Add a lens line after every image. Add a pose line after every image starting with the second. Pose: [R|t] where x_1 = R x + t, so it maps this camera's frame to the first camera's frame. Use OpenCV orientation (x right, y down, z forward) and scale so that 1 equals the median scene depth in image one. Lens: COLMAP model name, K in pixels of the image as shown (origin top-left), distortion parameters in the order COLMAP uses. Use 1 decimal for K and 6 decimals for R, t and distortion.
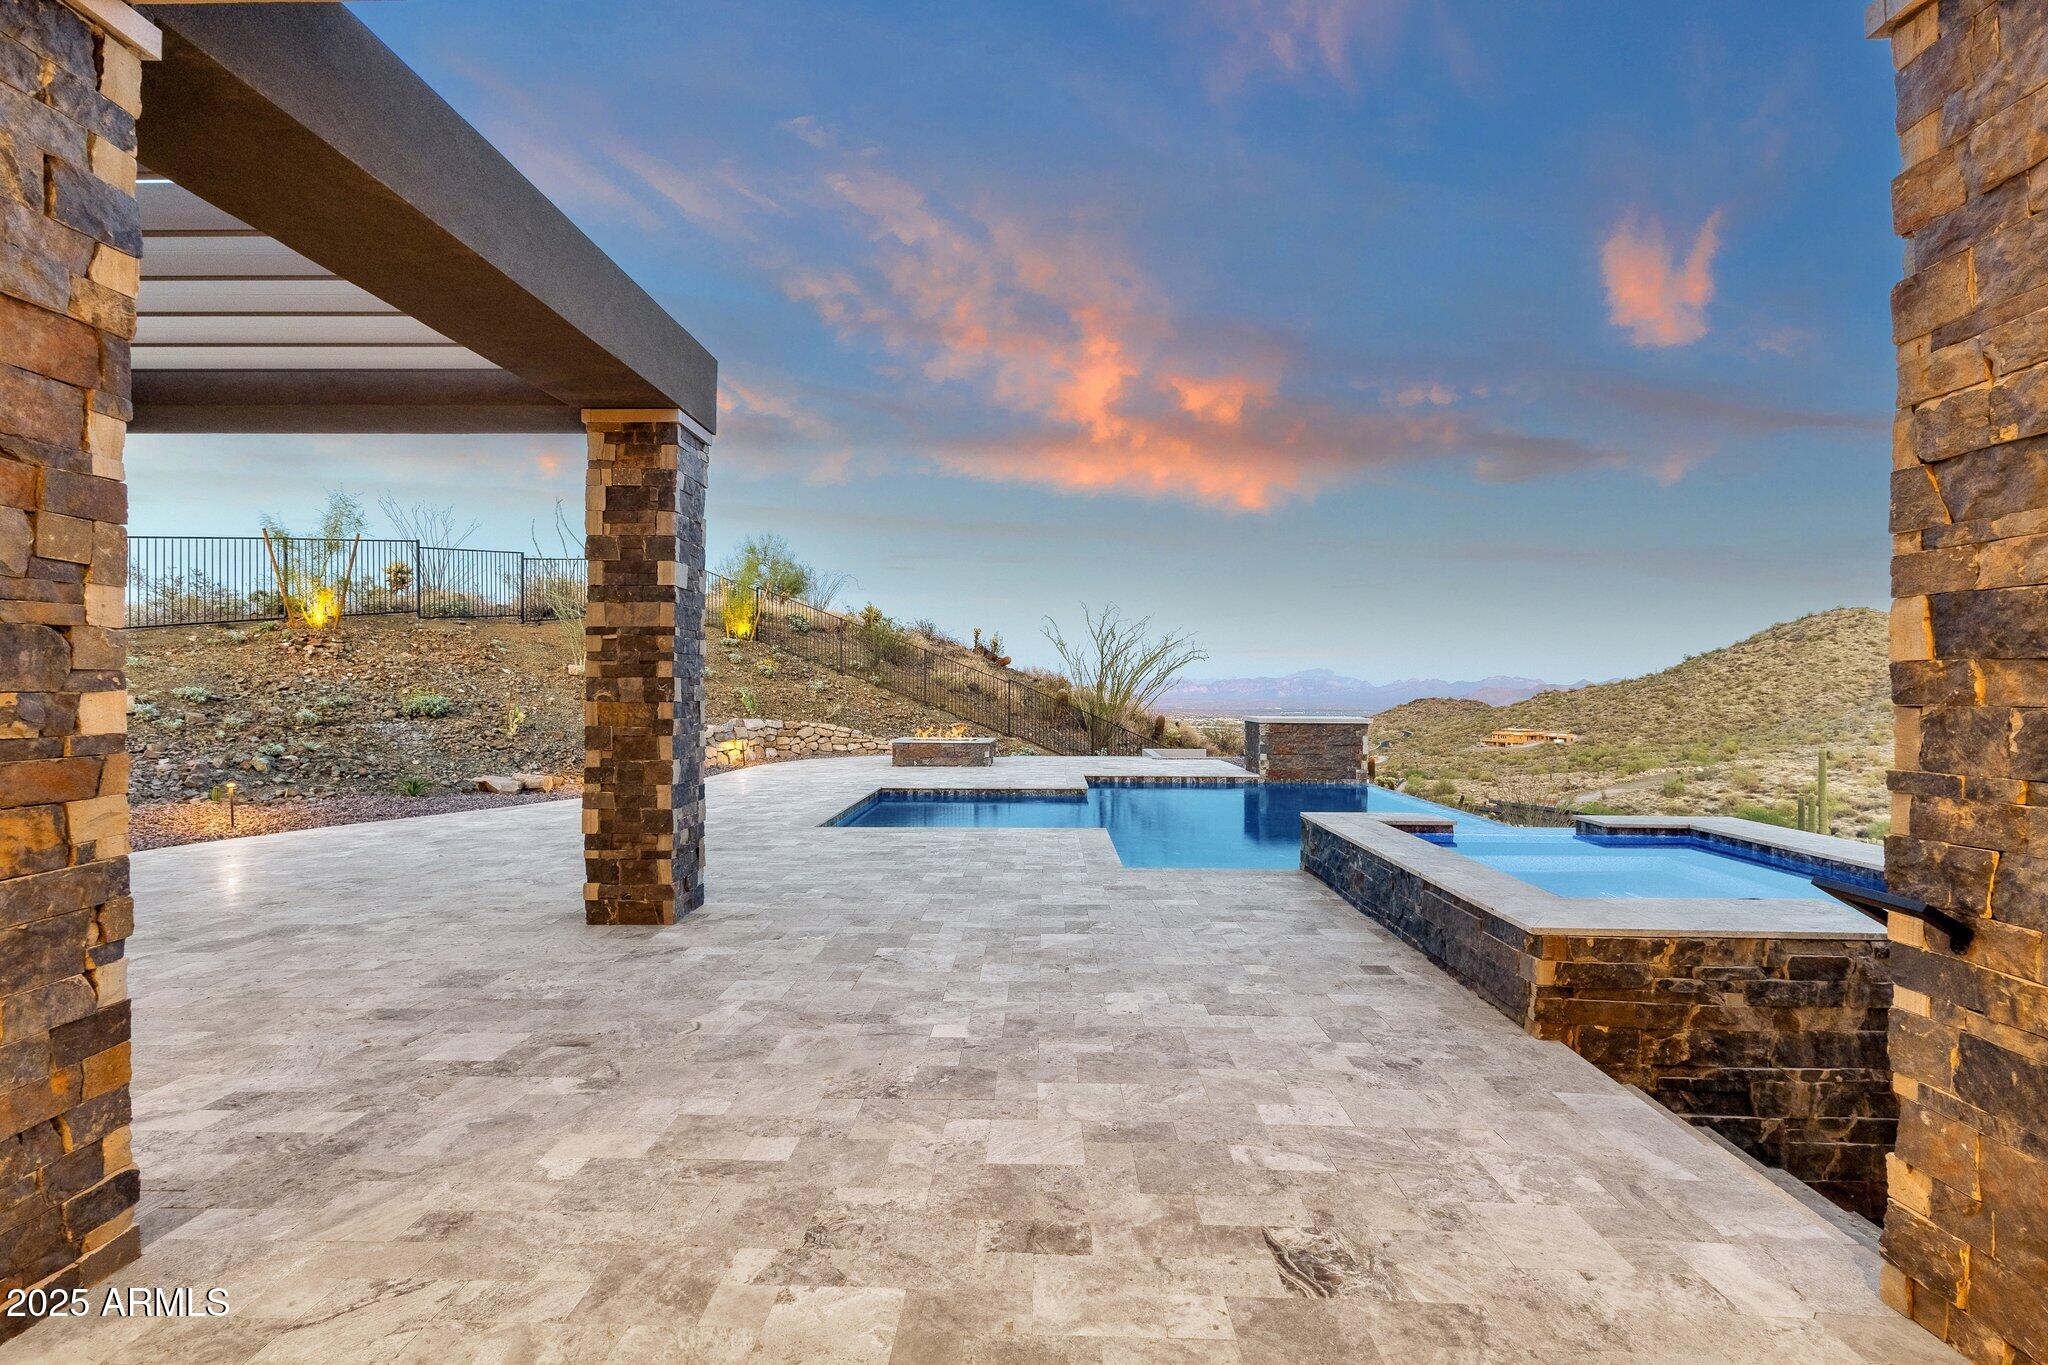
lens RADIAL K [[947.6, 0, 1024.0], [0, 947.6, 682.5], [0, 0, 1]] dist [0.006728, 0.000392]
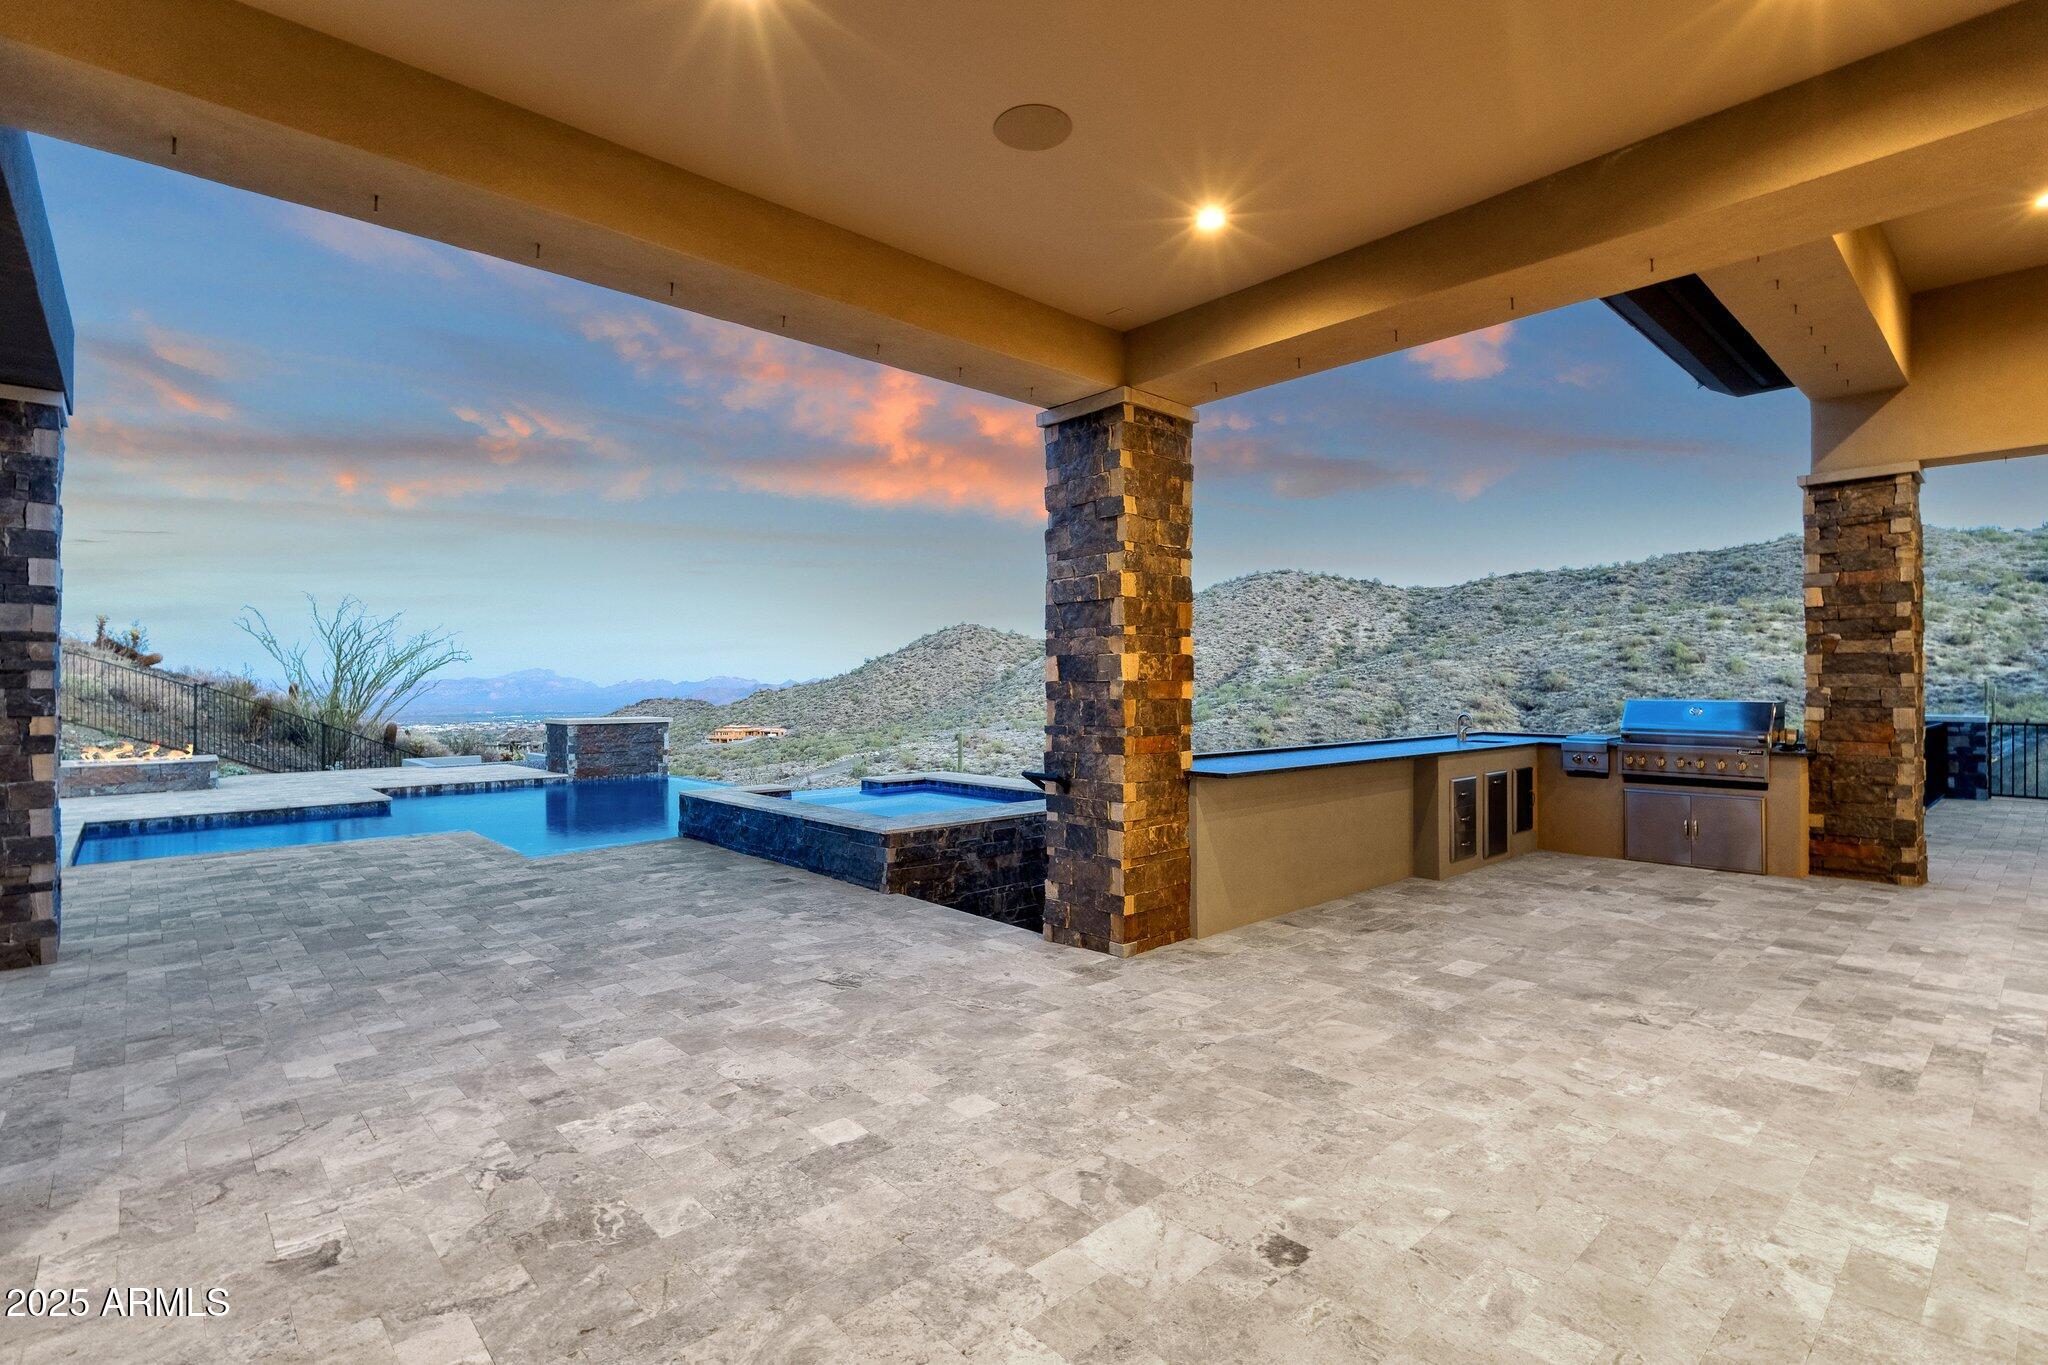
lens RADIAL K [[971.6, 0, 1024.0], [0, 971.6, 682.5], [0, 0, 1]] dist [0.001739, 0.000058]
pose [[0.715872, -0.003994, 0.698221, -0.356107], [0.003933, 0.999991, 0.001687, -0.009478], [-0.698221, 0.001539, 0.715881, -0.305851]]
